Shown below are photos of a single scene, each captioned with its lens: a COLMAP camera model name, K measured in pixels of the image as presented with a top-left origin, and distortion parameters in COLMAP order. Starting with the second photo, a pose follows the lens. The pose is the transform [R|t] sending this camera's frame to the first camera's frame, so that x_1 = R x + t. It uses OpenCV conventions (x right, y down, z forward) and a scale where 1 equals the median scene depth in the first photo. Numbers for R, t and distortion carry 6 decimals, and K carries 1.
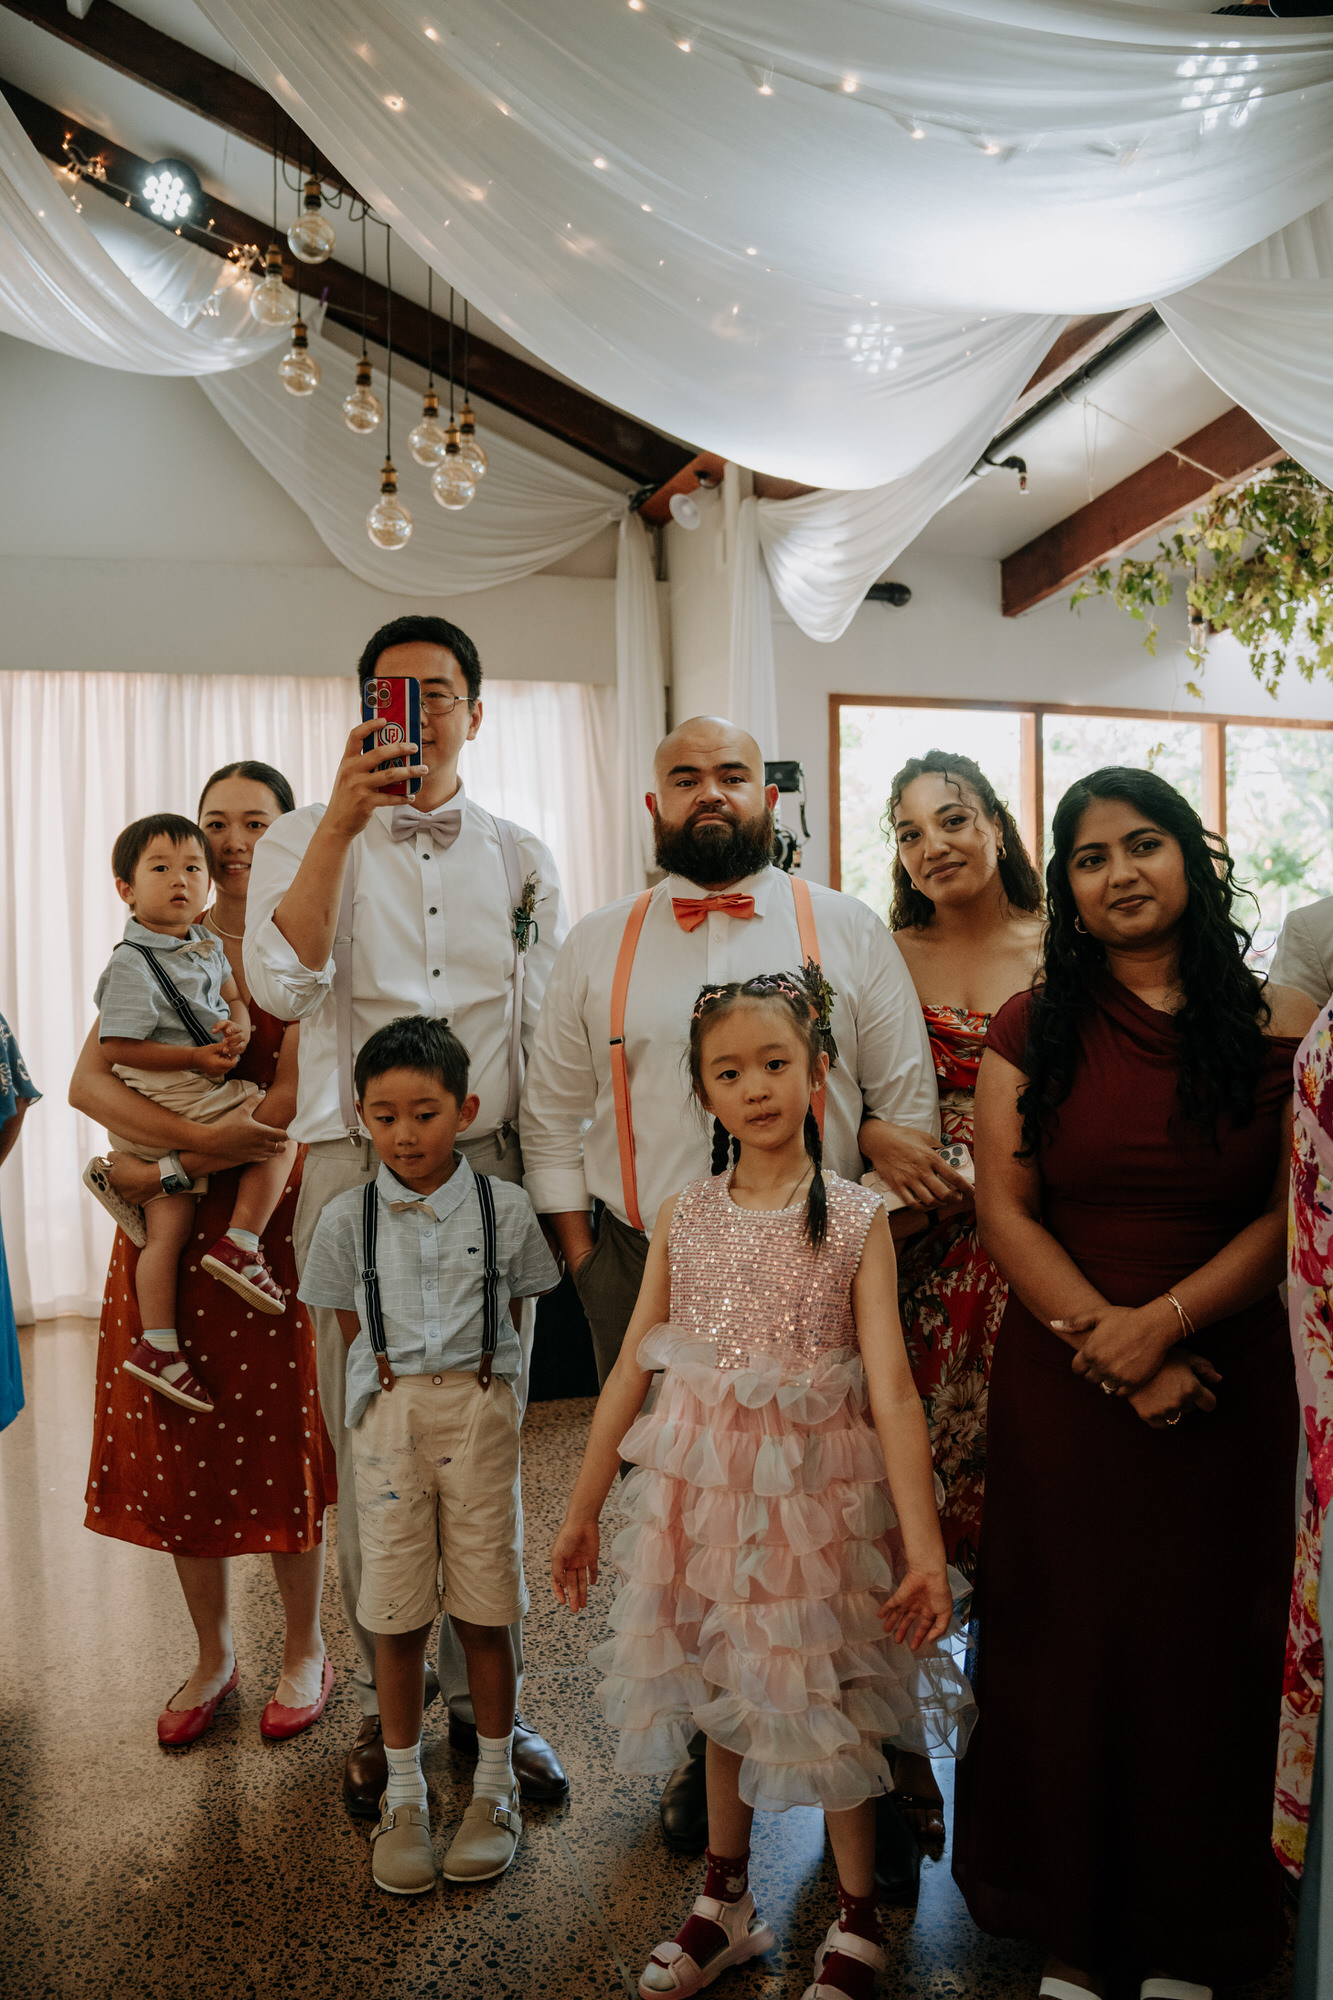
lens RADIAL K [[1644.6, 0, 666.5], [0, 1644.6, 1000.0], [0, 0, 1]] dist [-0.208273, 0.210056]
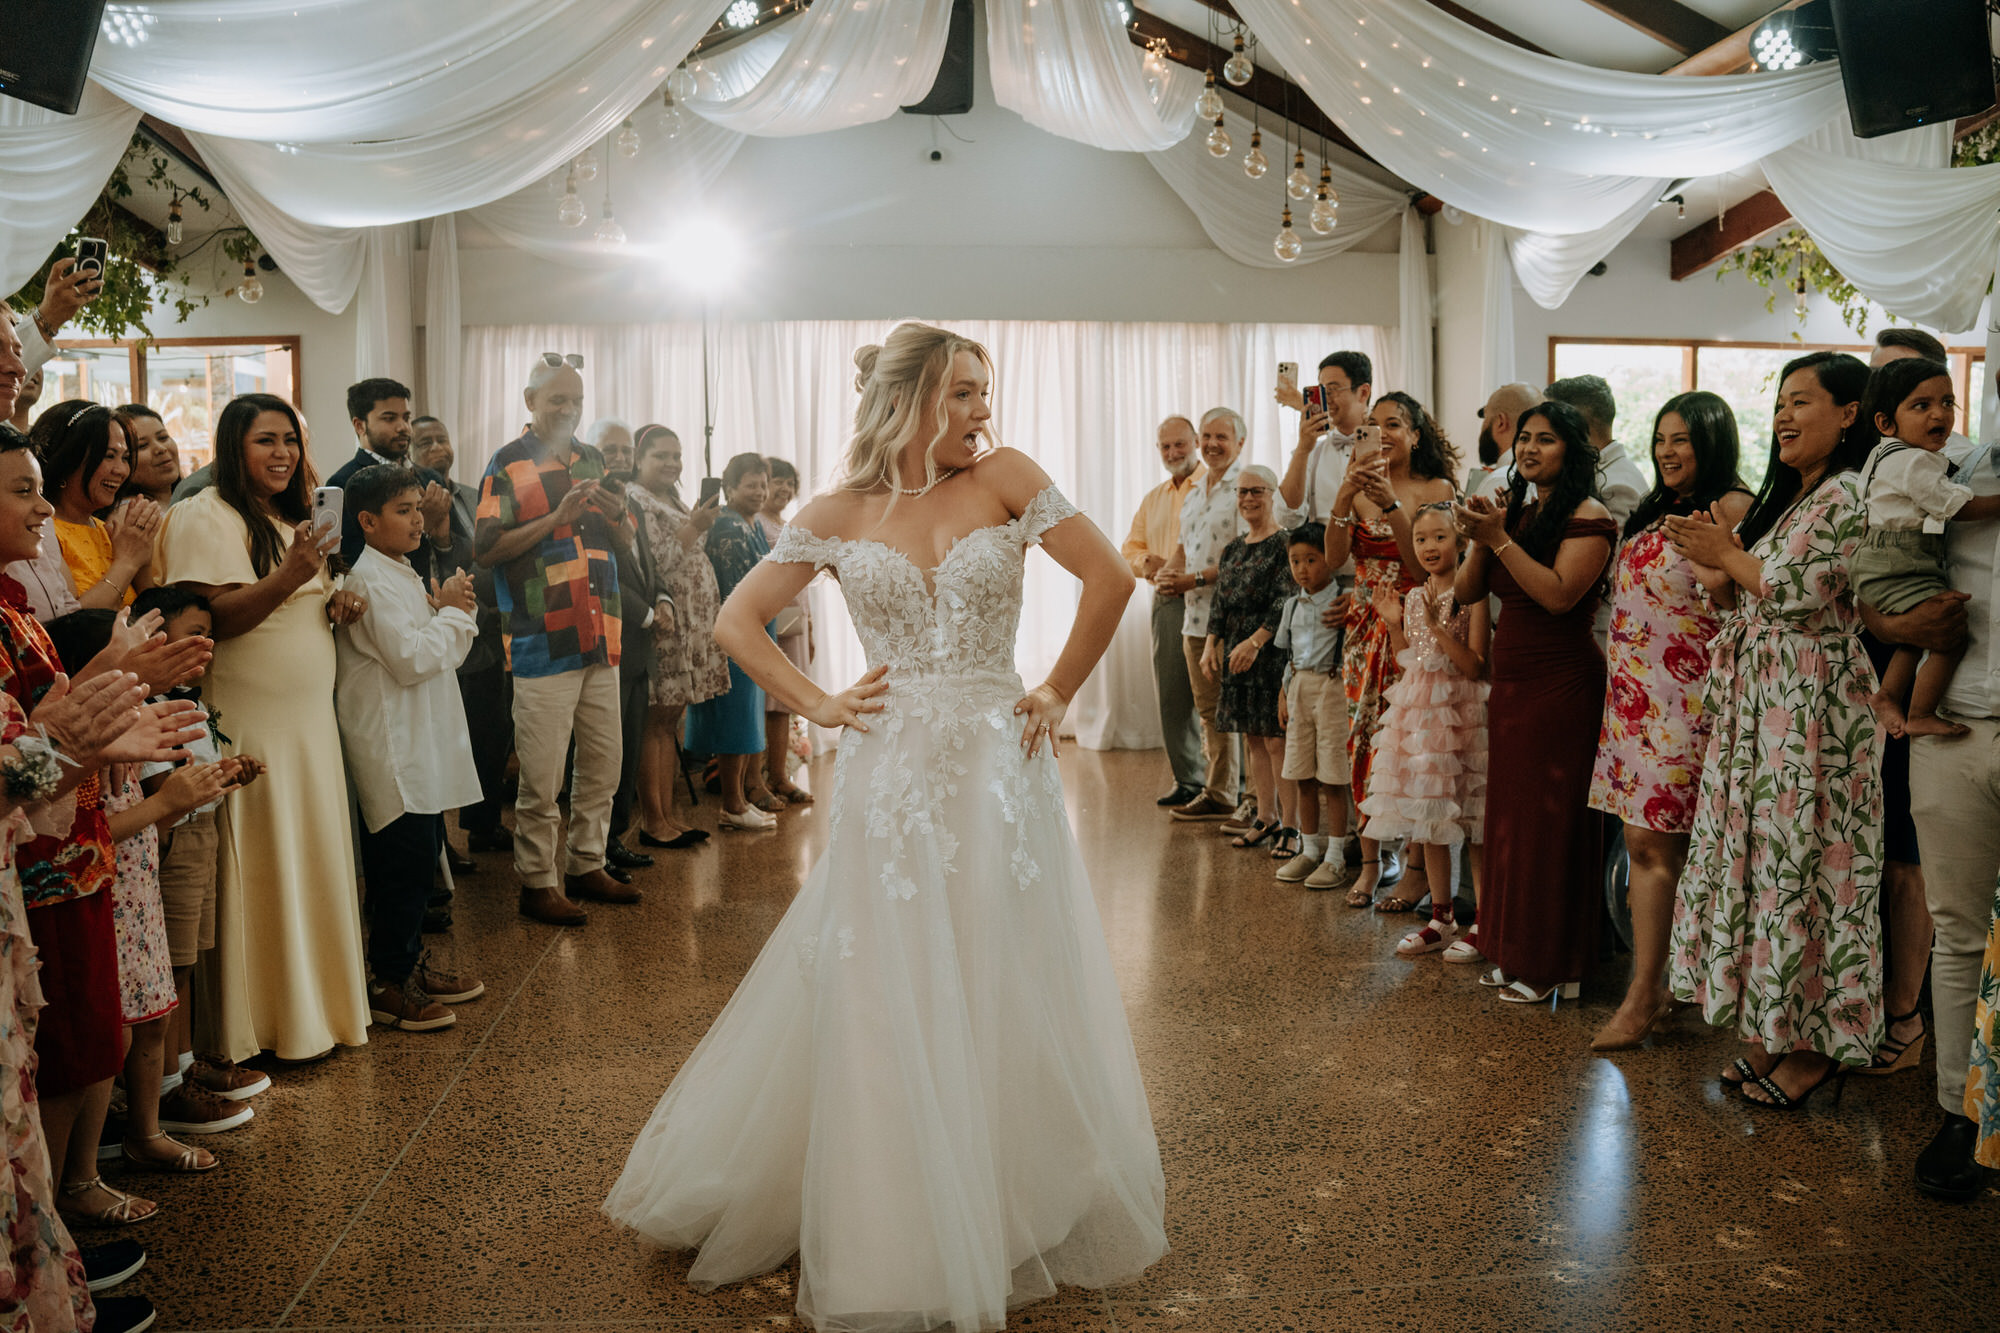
lens RADIAL K [[1644.6, 0, 1000.0], [0, 1644.6, 666.5], [0, 0, 1]] dist [-0.208273, 0.210056]
pose [[0.978278, 0.023131, -0.206005, -0.088425], [-0.012002, 0.998408, 0.055108, 0.041500], [0.206952, -0.051439, 0.976998, -0.582532]]
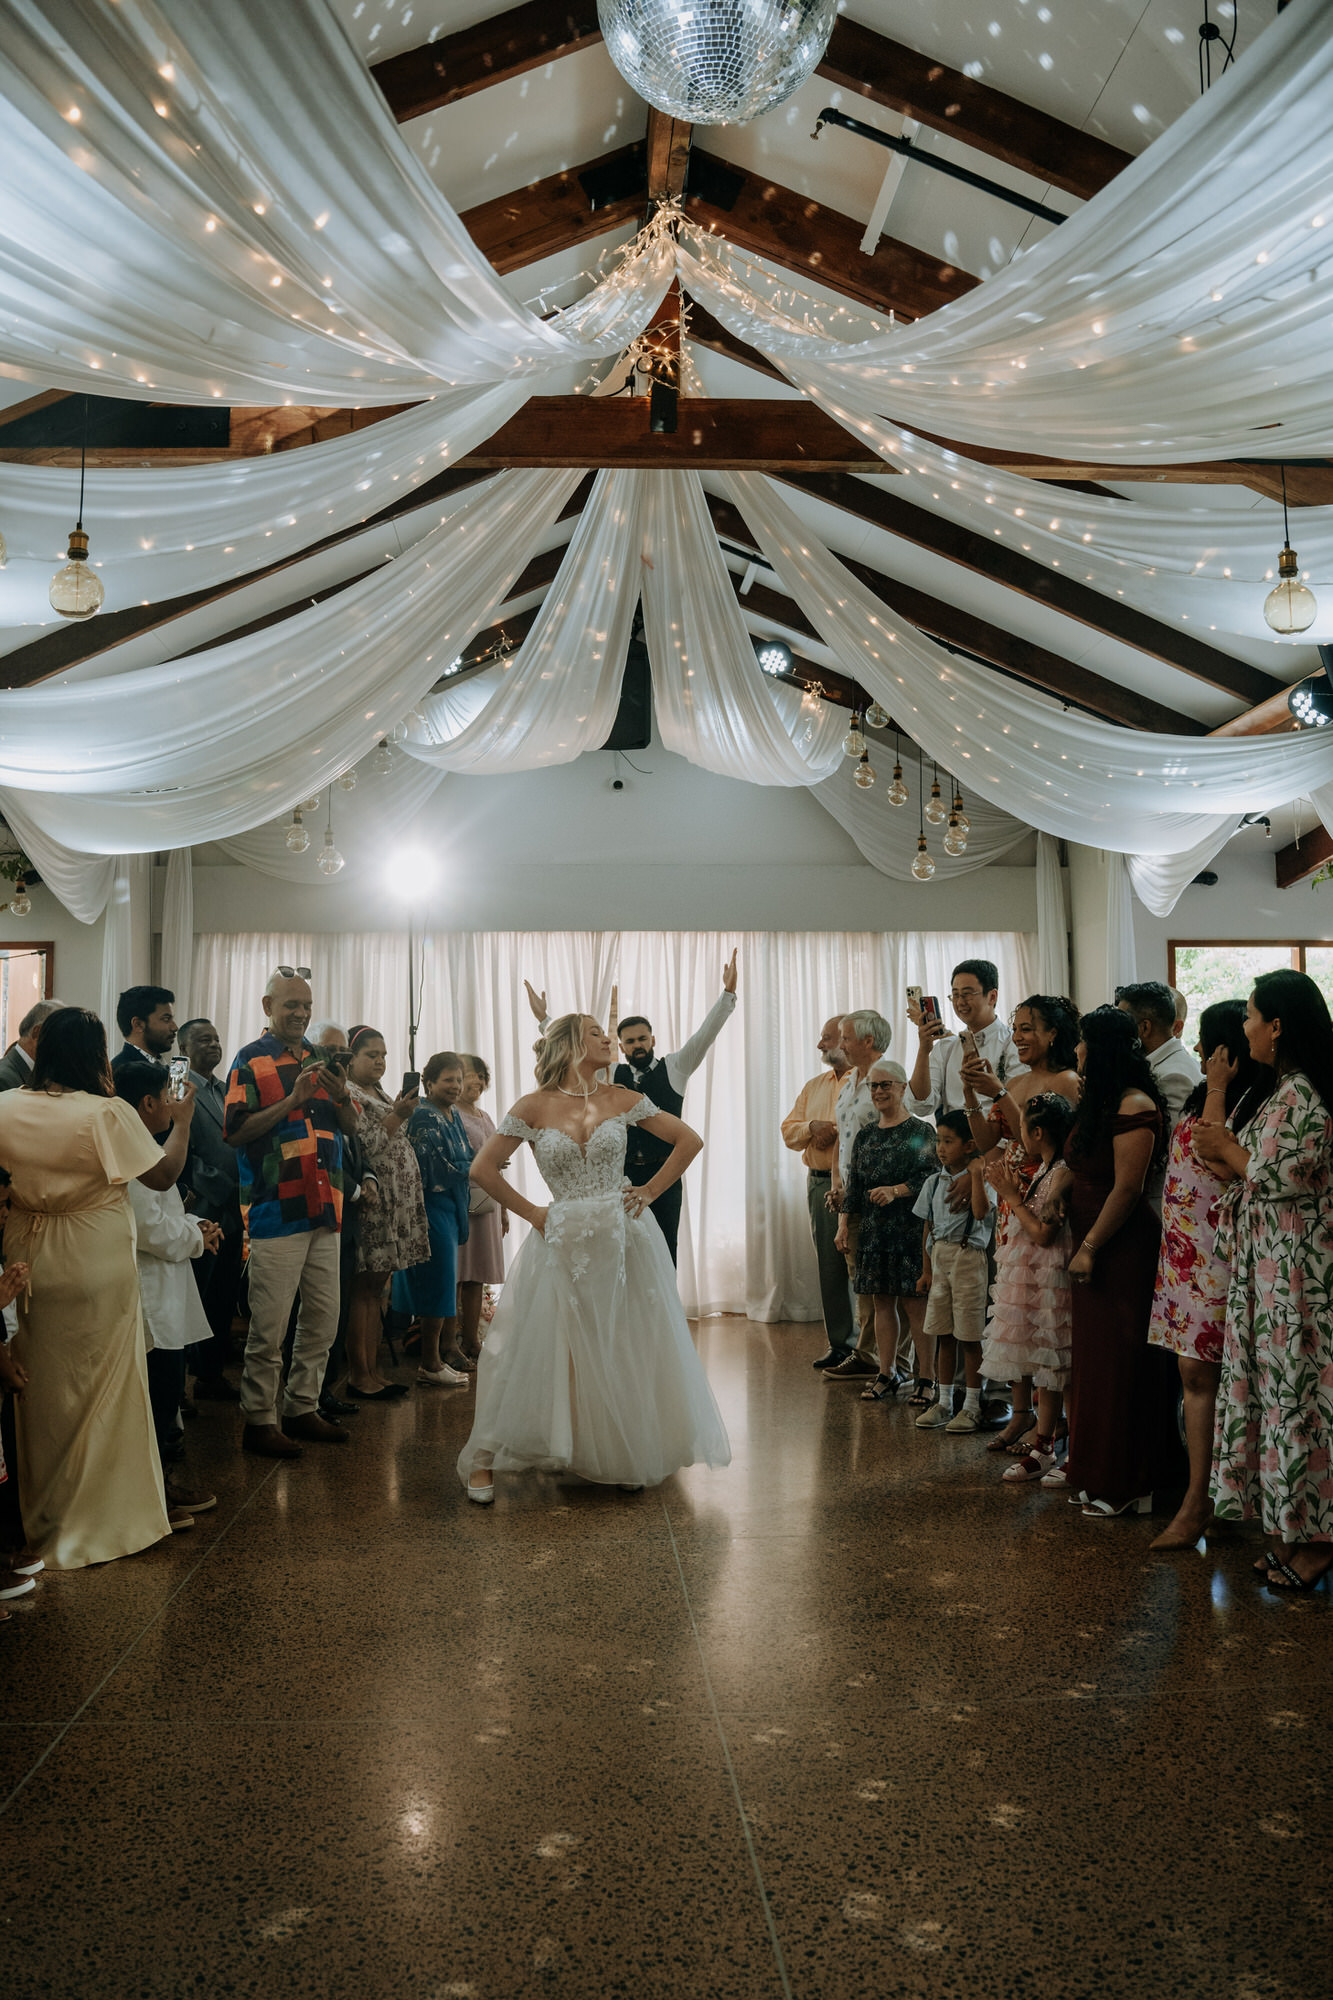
lens RADIAL K [[1677.2, 0, 666.5], [0, 1677.2, 1000.0], [0, 0, 1]] dist [-0.207970, 0.198748]
pose [[0.973478, -0.011317, -0.228501, -0.015517], [-0.012011, 0.994870, -0.100442, 0.049559], [0.228466, 0.100522, 0.968348, -0.775809]]
